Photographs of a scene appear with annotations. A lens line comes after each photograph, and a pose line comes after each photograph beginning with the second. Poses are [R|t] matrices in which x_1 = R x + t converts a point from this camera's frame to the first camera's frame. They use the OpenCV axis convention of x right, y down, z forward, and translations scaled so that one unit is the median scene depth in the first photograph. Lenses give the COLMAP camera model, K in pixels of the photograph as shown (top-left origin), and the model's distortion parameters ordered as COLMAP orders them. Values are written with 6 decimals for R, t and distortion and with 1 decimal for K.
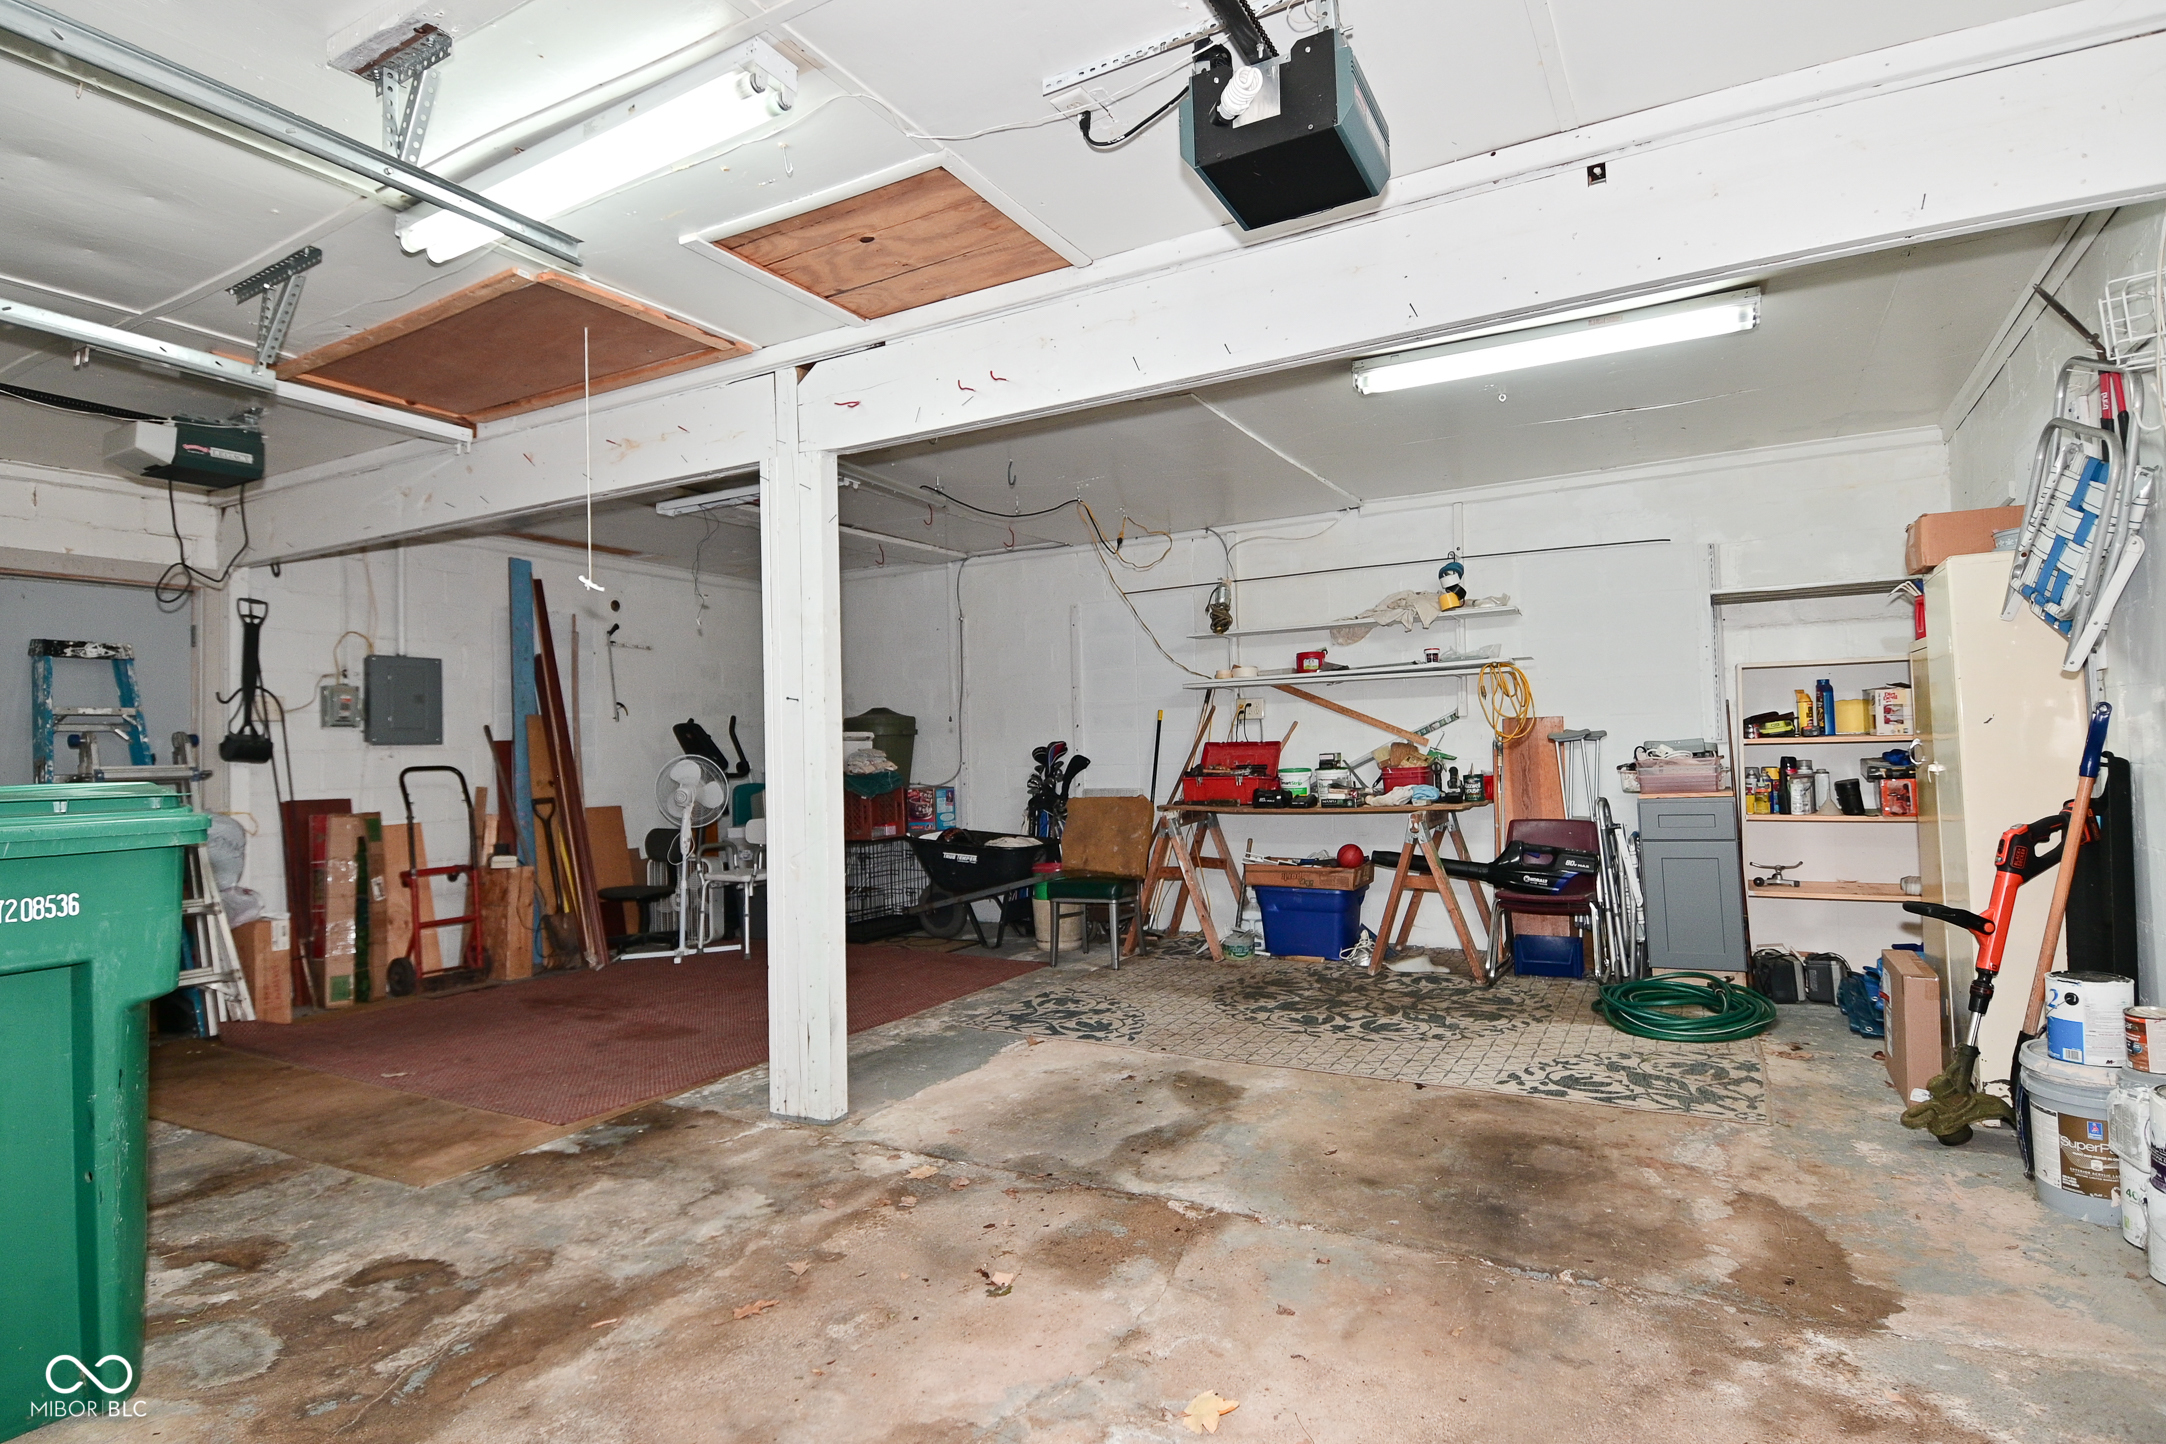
lens RADIAL K [[1124.7, 0, 1081.0], [0, 1124.7, 710.4], [0, 0, 1]] dist [0.049502, -0.054925]
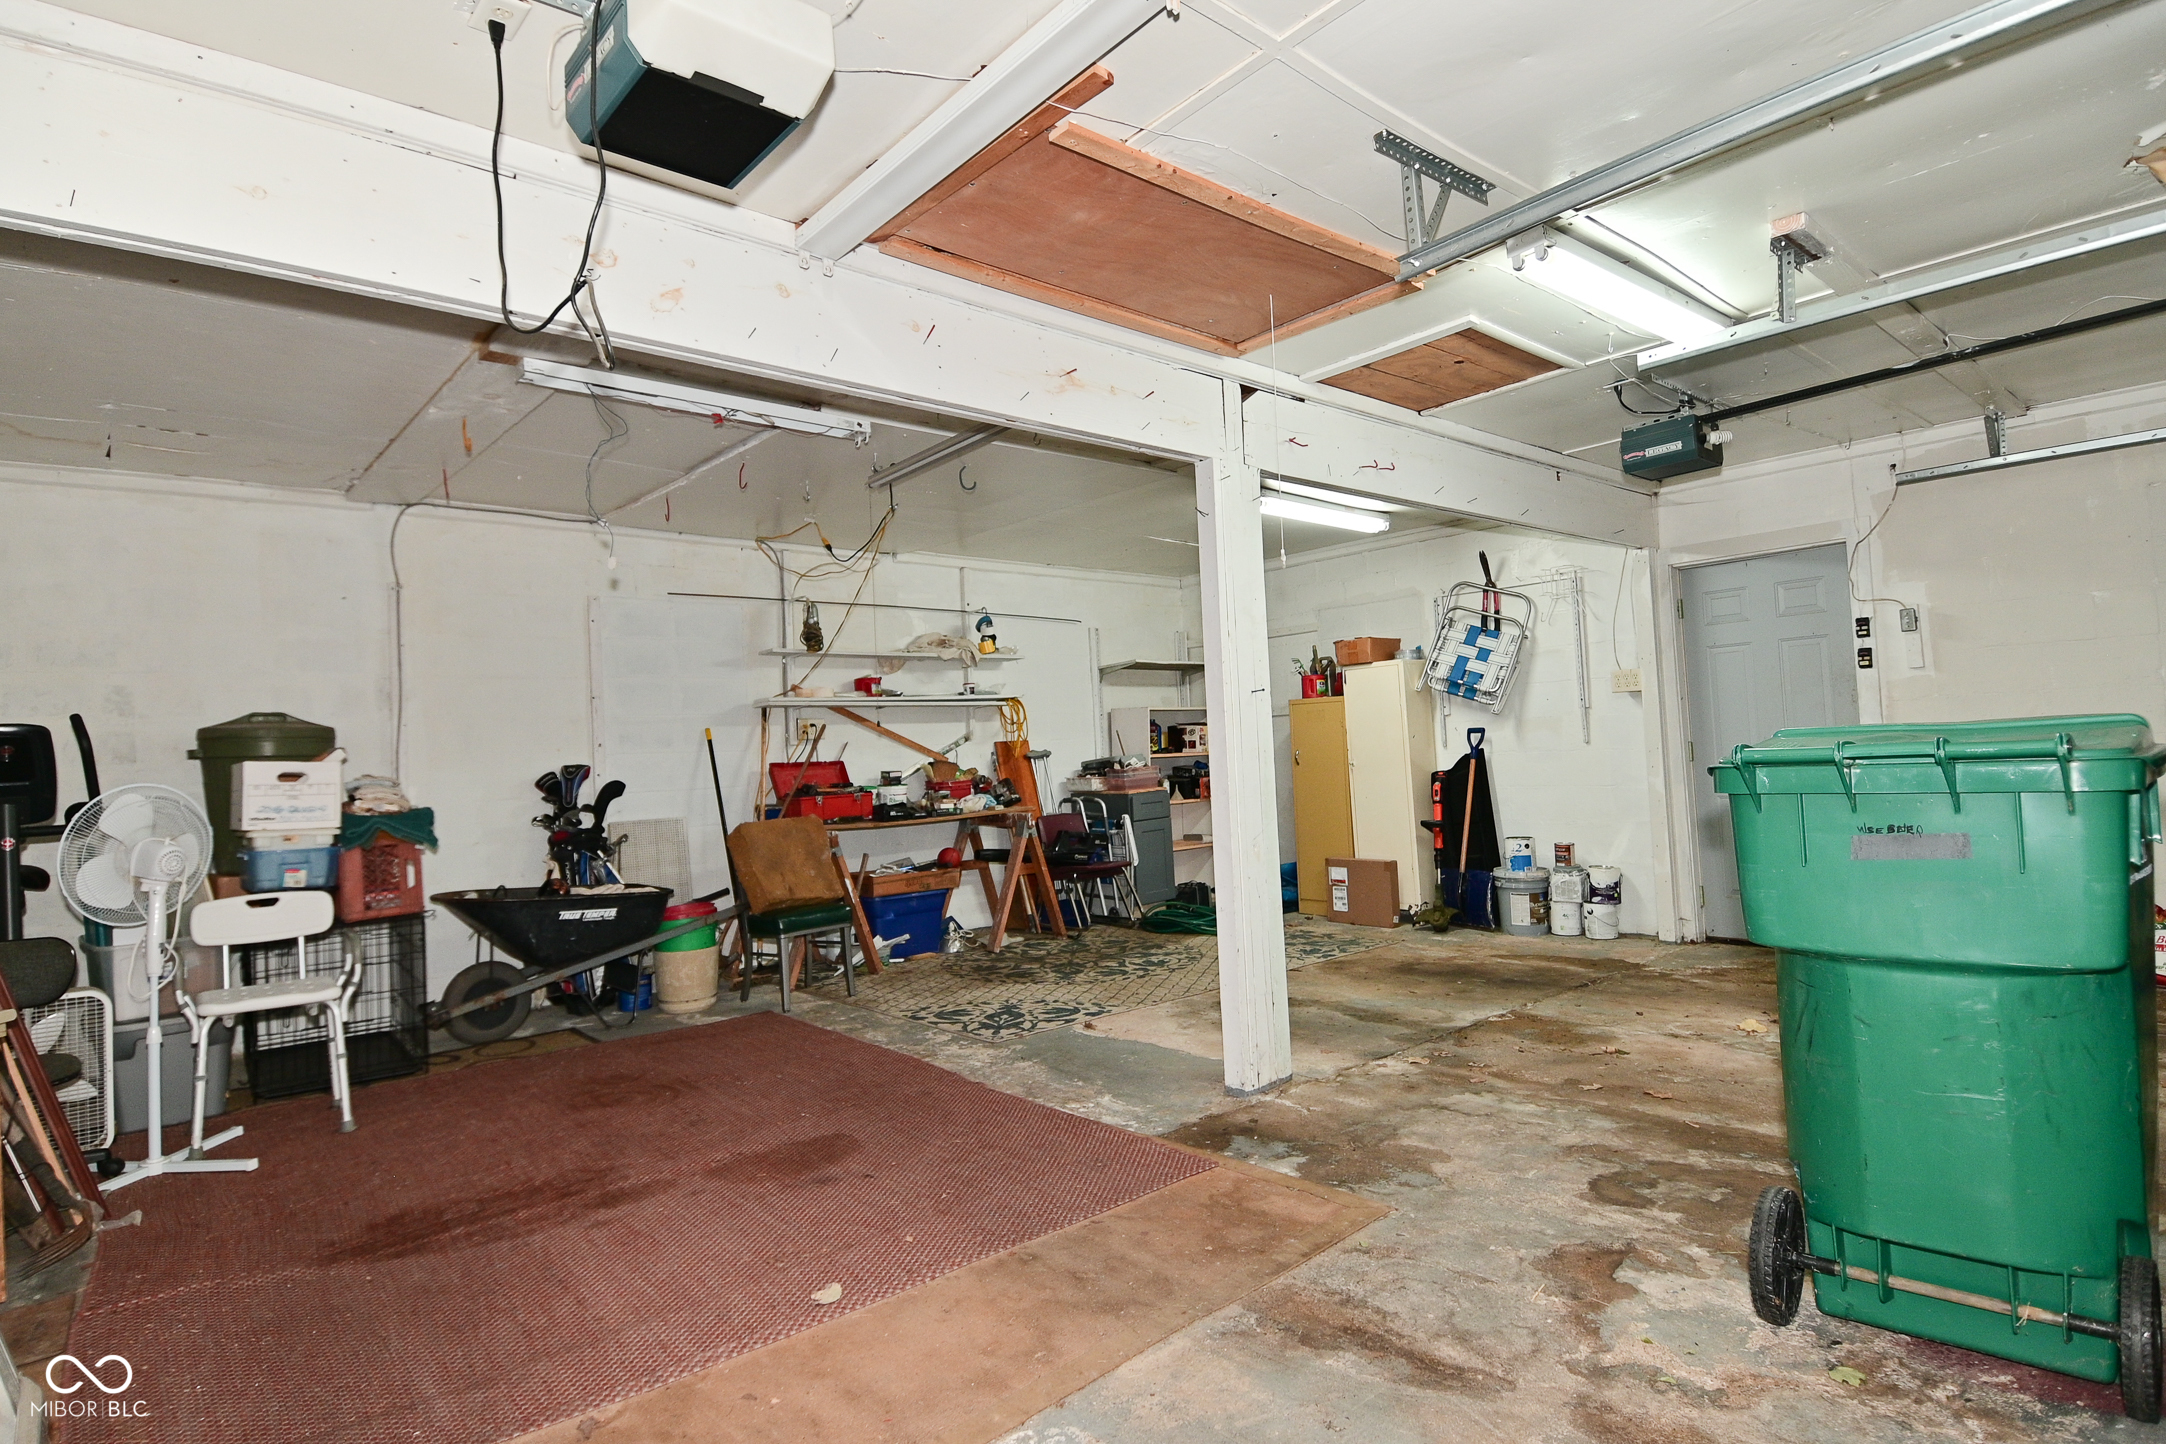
lens RADIAL K [[1124.7, 0, 1081.0], [0, 1124.7, 710.4], [0, 0, 1]] dist [0.049502, -0.054925]
pose [[0.334803, 0.046945, 0.941118, -1.406683], [0.001944, 0.998722, -0.050510, 0.065303], [-0.942286, 0.018741, 0.334284, 0.855177]]
